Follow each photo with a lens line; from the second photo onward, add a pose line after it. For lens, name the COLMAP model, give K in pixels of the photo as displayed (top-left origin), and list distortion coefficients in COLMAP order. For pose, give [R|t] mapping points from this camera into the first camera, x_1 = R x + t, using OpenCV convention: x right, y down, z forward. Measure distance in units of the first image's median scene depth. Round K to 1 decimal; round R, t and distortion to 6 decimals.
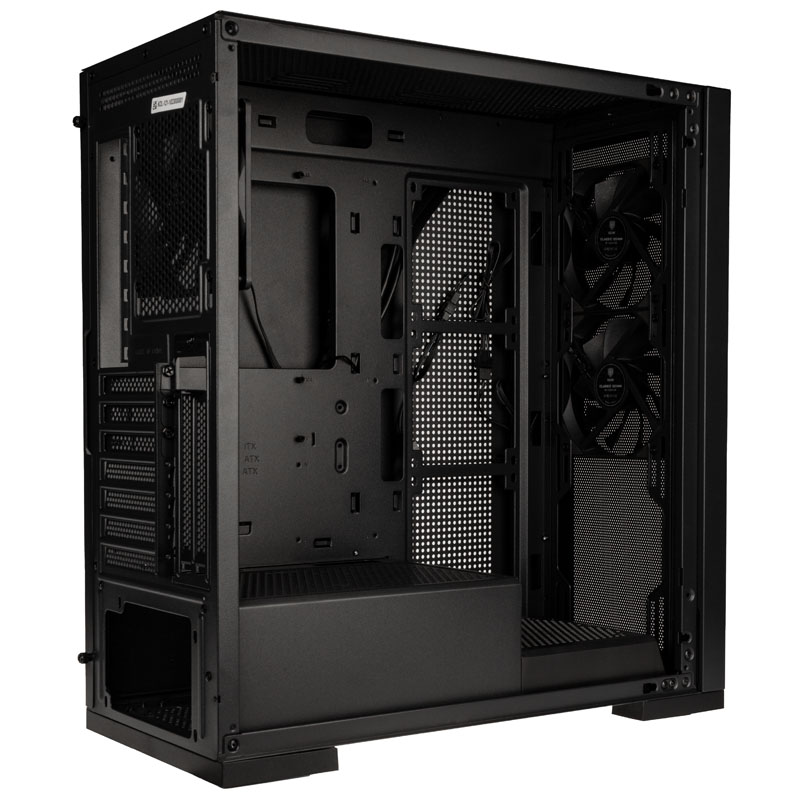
lens RADIAL K [[1610.0, 0, 378.7], [0, 1610.0, 437.6], [0, 0, 1]] dist [0.023696, 0.000000]
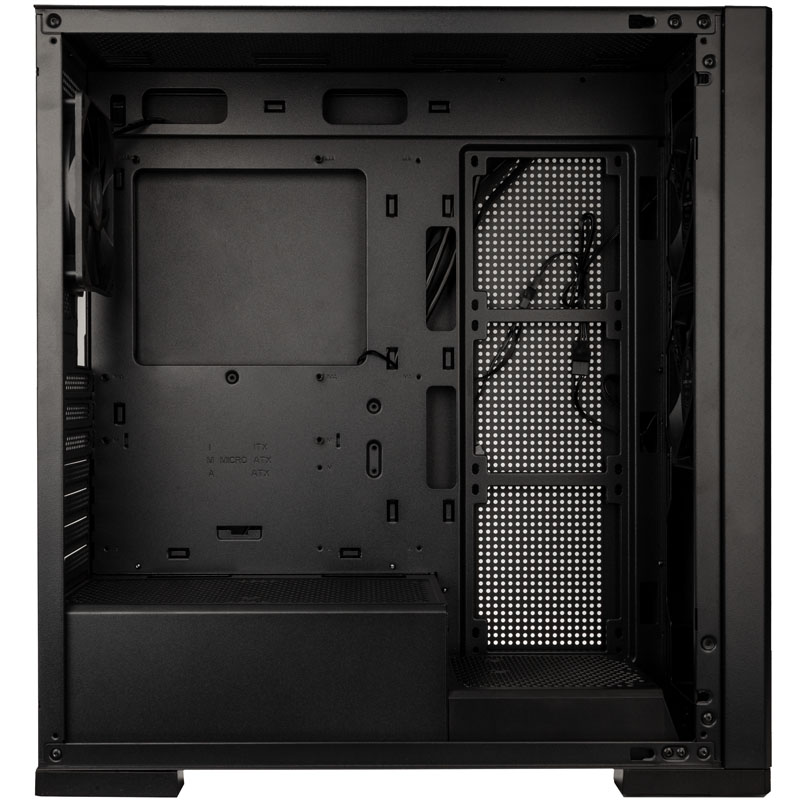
lens RADIAL K [[1610.0, 0, 388.4], [0, 1610.0, 394.4], [0, 0, 1]] dist [0.023696, 0.000000]
pose [[0.829137, -0.001099, -0.559044, 0.488234], [-0.013121, 0.999684, -0.021425, -0.006003], [0.558891, 0.025100, 0.828861, 0.236745]]
